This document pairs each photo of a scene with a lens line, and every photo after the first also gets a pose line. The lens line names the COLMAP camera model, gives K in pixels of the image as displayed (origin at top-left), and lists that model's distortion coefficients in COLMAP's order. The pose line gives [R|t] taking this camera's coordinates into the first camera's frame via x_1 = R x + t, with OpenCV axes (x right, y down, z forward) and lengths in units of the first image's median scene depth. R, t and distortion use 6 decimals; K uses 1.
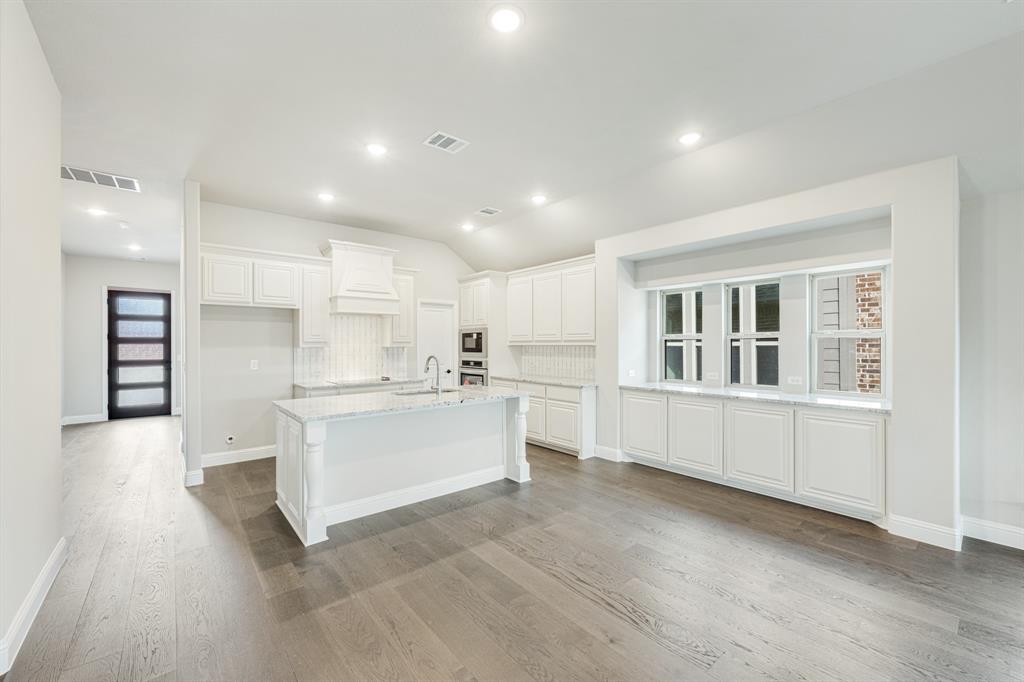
lens RADIAL K [[406.9, 0, 510.9], [0, 406.9, 343.6], [0, 0, 1]] dist [-0.002528, -0.000230]
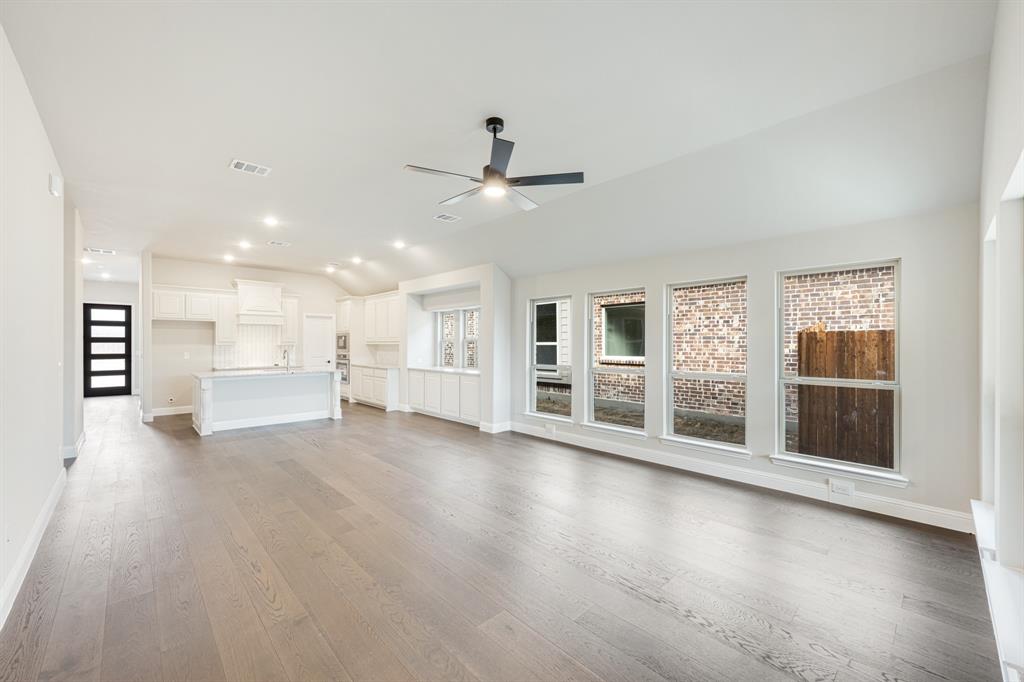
lens RADIAL K [[406.9, 0, 510.9], [0, 406.9, 343.6], [0, 0, 1]] dist [-0.002528, -0.000230]
pose [[0.998036, 0.003209, 0.062558, 0.528890], [-0.003334, 0.999993, 0.001898, -0.003724], [-0.062552, -0.002102, 0.998040, -0.664032]]
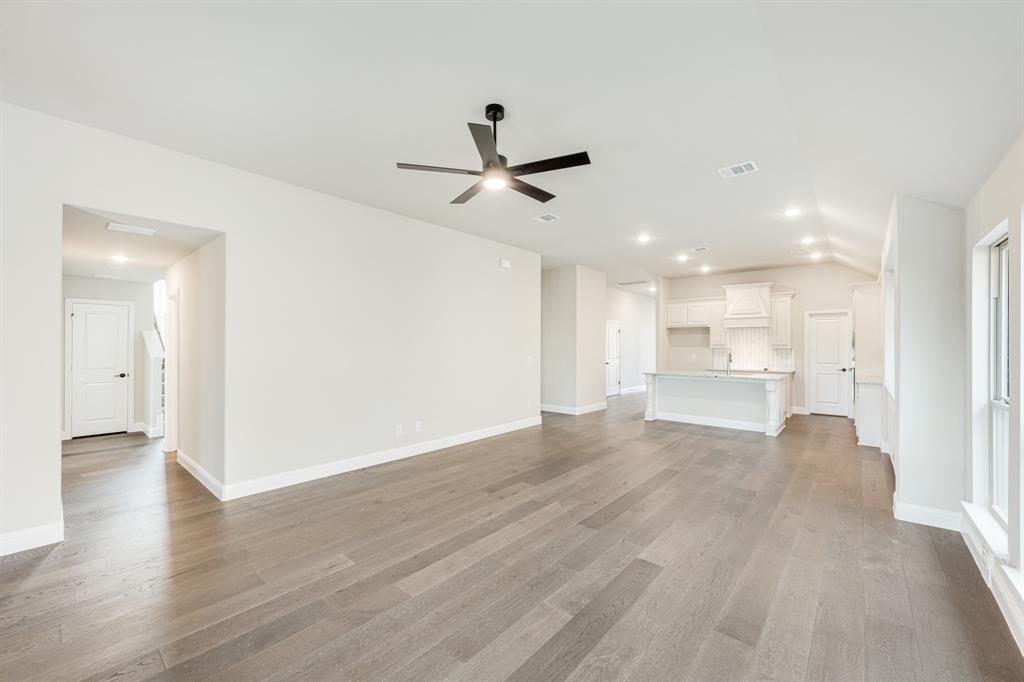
lens RADIAL K [[401.4, 0, 511.2], [0, 401.4, 344.6], [0, 0, 1]] dist [-0.007588, -0.000057]
pose [[0.158636, 0.002592, -0.987334, 1.051847], [-0.000512, 0.999997, 0.002543, -0.008712], [0.987337, 0.000103, 0.158636, -0.163092]]
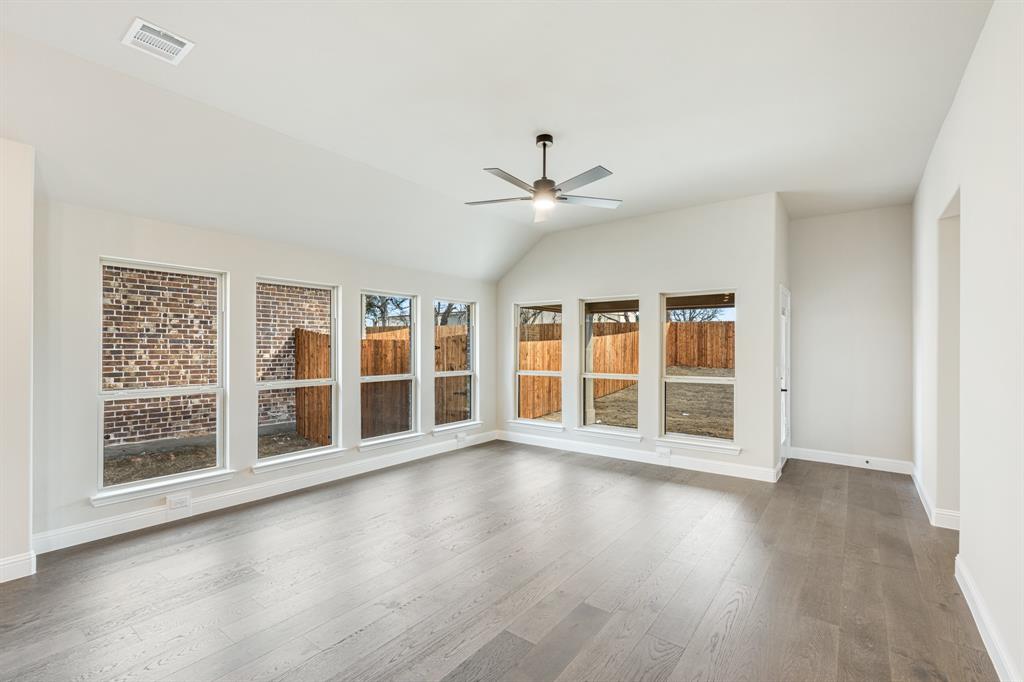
lens RADIAL K [[459.9, 0, 513.7], [0, 459.9, 348.6], [0, 0, 1]] dist [0.000399, 0.000240]
pose [[-0.232850, 0.004903, 0.972500, -0.098530], [-0.001057, 0.999985, -0.005295, 0.001539], [-0.972512, -0.002261, -0.232842, 0.100773]]
